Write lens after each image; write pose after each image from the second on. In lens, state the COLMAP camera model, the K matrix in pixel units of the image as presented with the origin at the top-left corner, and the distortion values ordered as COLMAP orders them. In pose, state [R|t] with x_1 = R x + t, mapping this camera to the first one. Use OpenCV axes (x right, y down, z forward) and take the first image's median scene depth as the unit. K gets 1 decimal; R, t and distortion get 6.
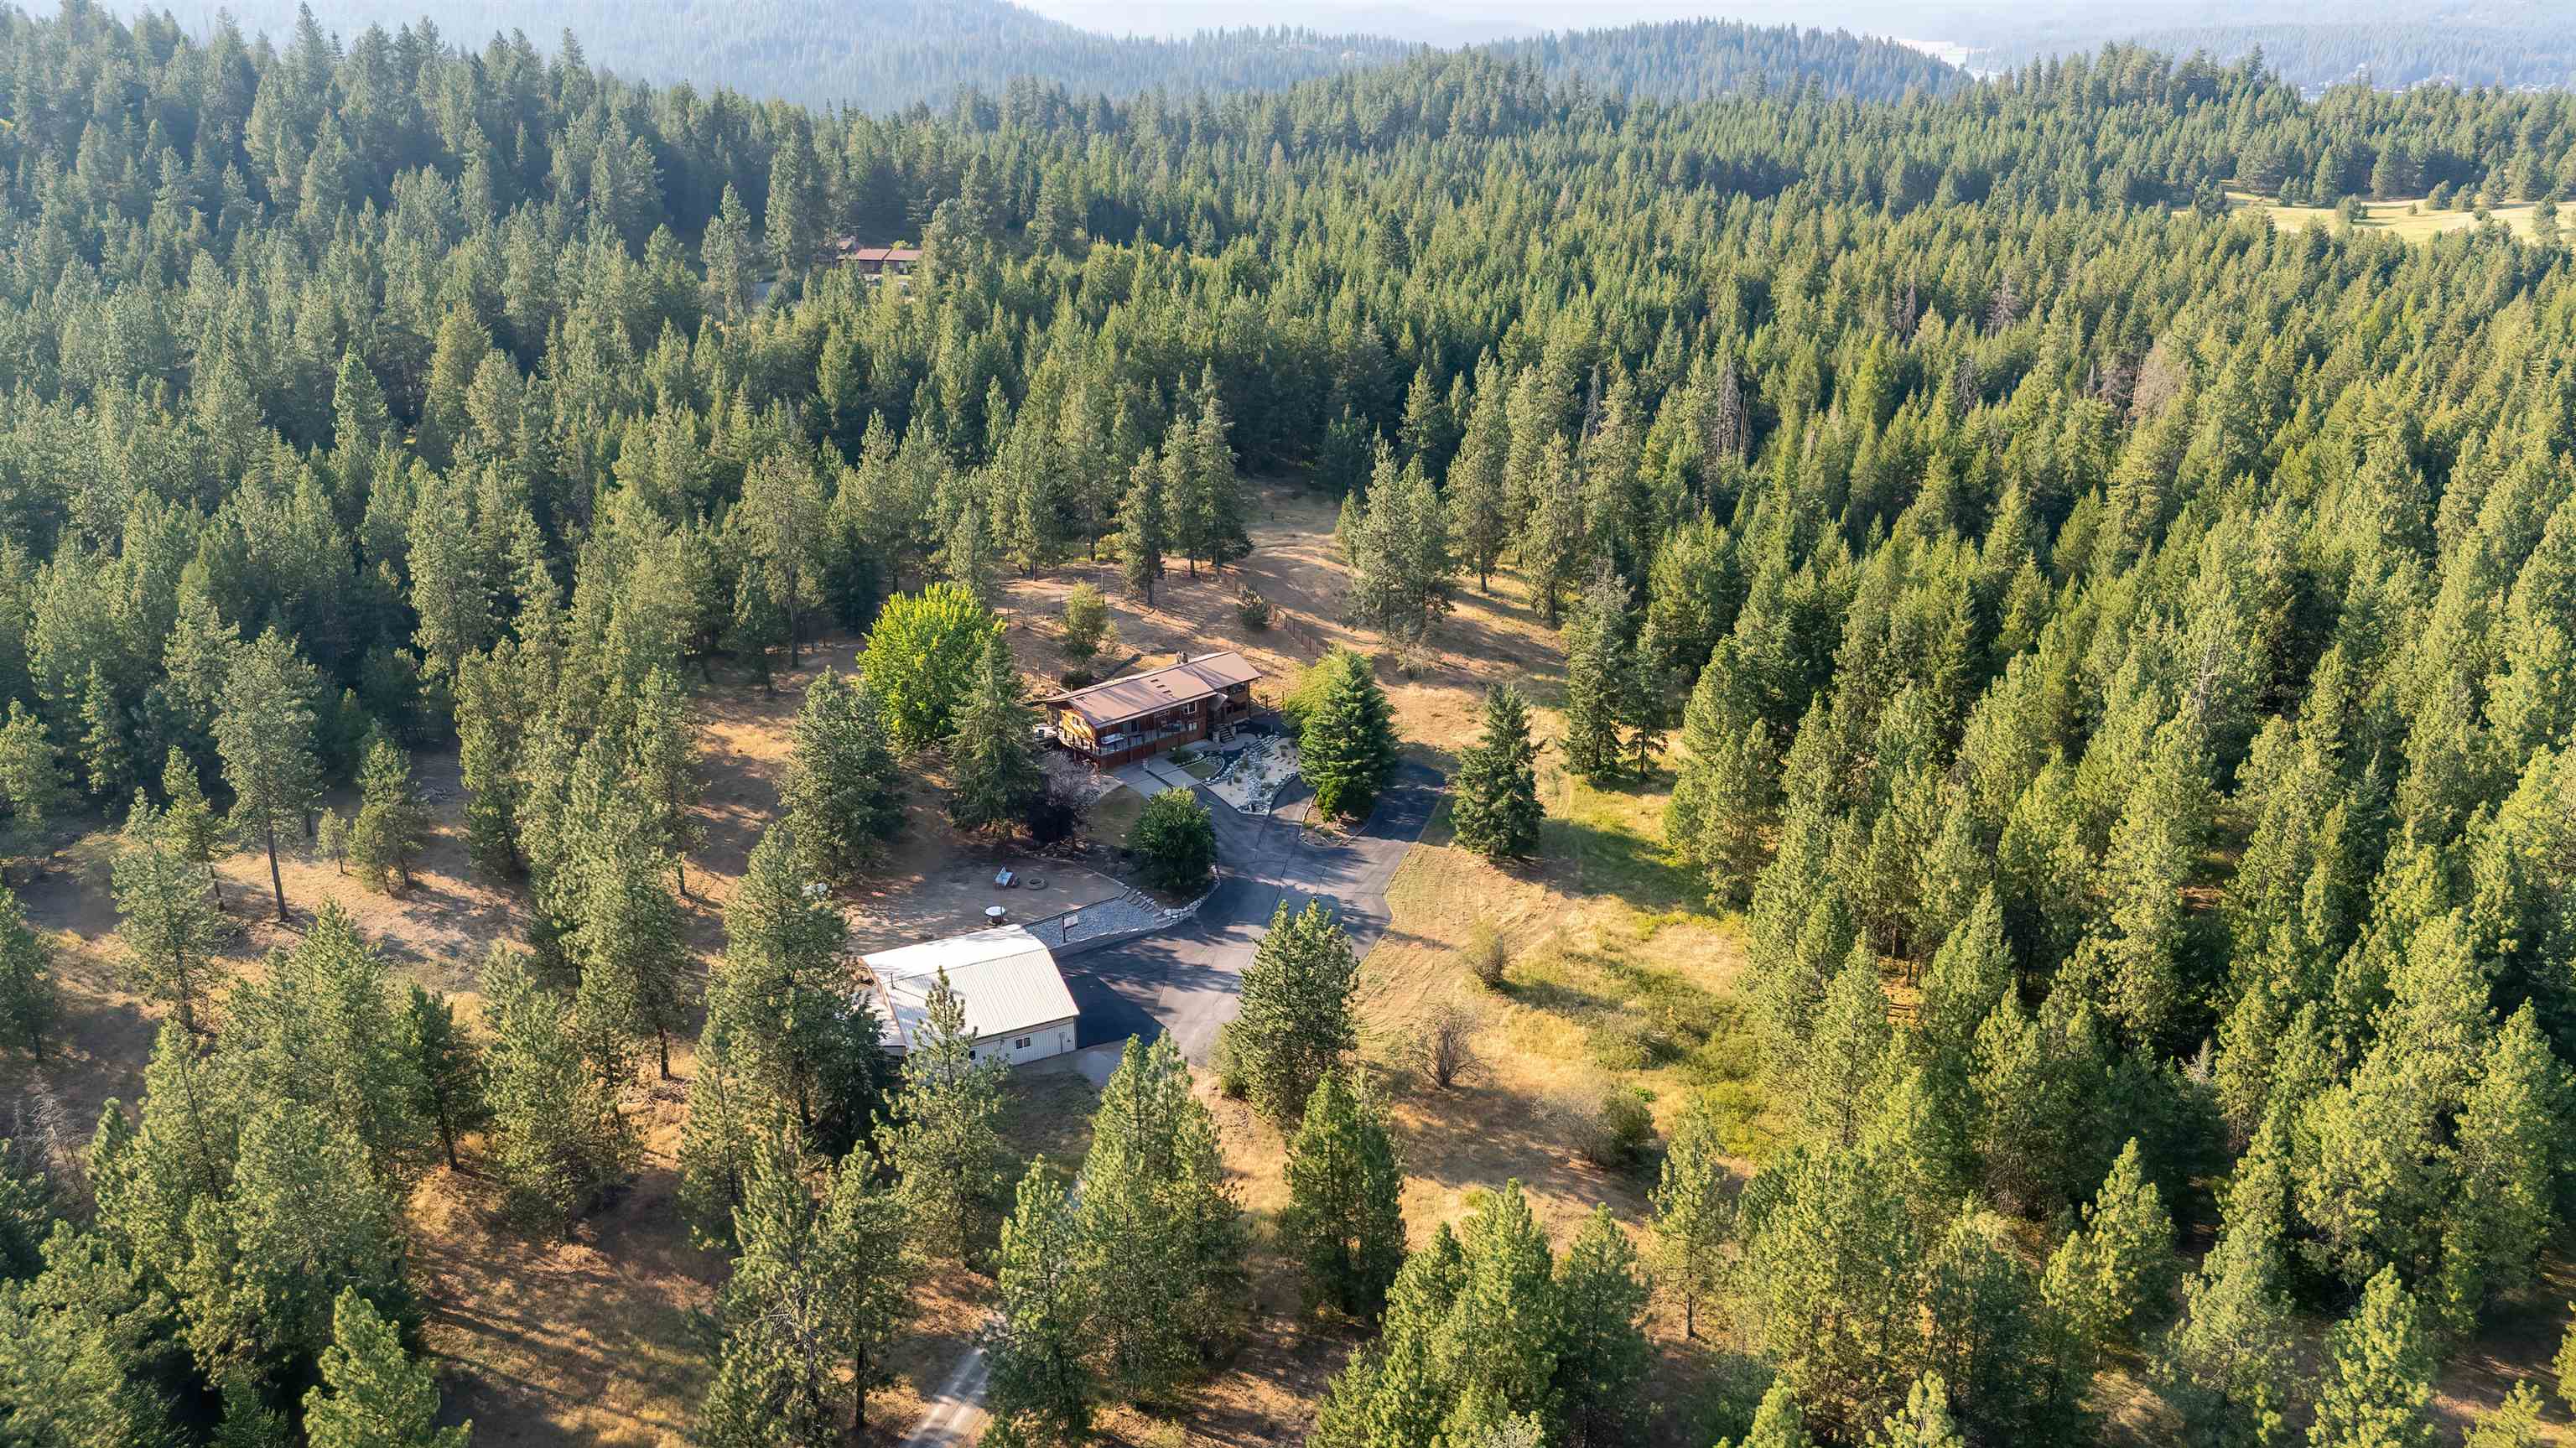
lens RADIAL K [[1877.3, 0, 1287.3], [0, 1877.3, 717.3], [0, 0, 1]] dist [0.014045, -0.001626]
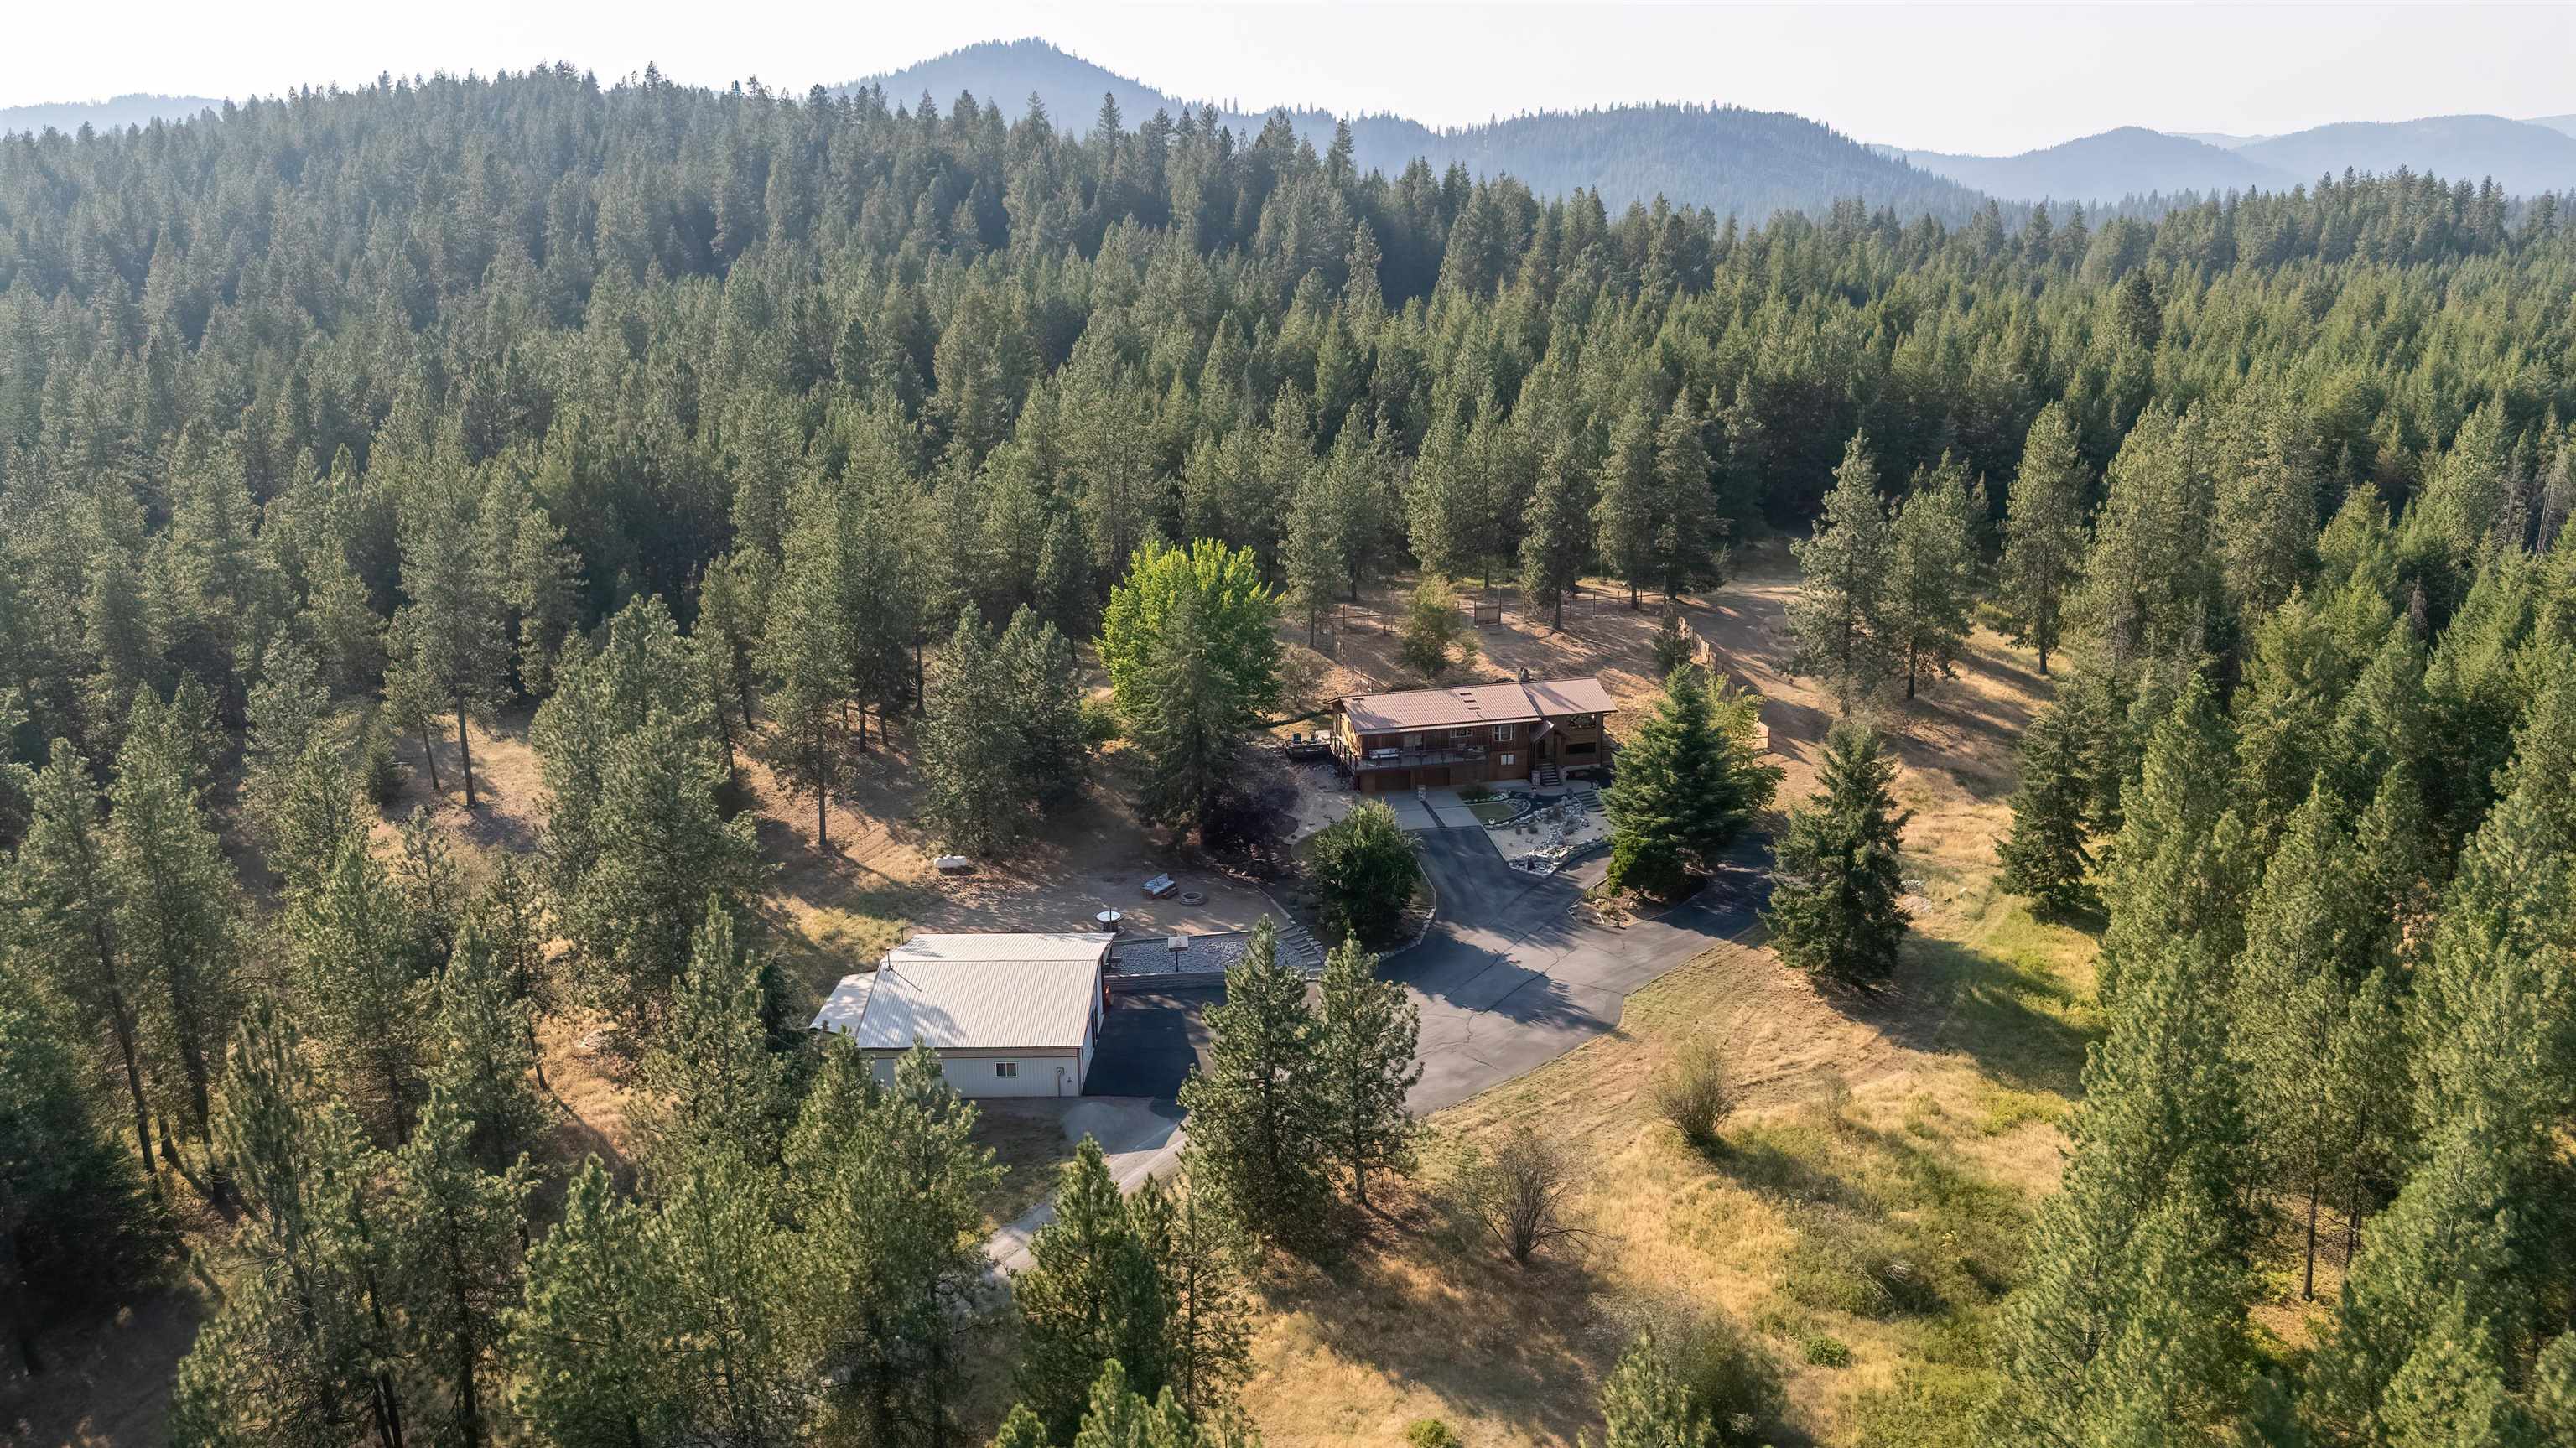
lens RADIAL K [[1877.3, 0, 1286.3], [0, 1877.3, 733.0], [0, 0, 1]] dist [0.014045, -0.001626]
pose [[0.897049, 0.121222, -0.424980, 0.210741], [-0.153310, 0.987286, -0.041992, 0.043973], [0.414486, 0.102822, 0.904228, 0.281714]]
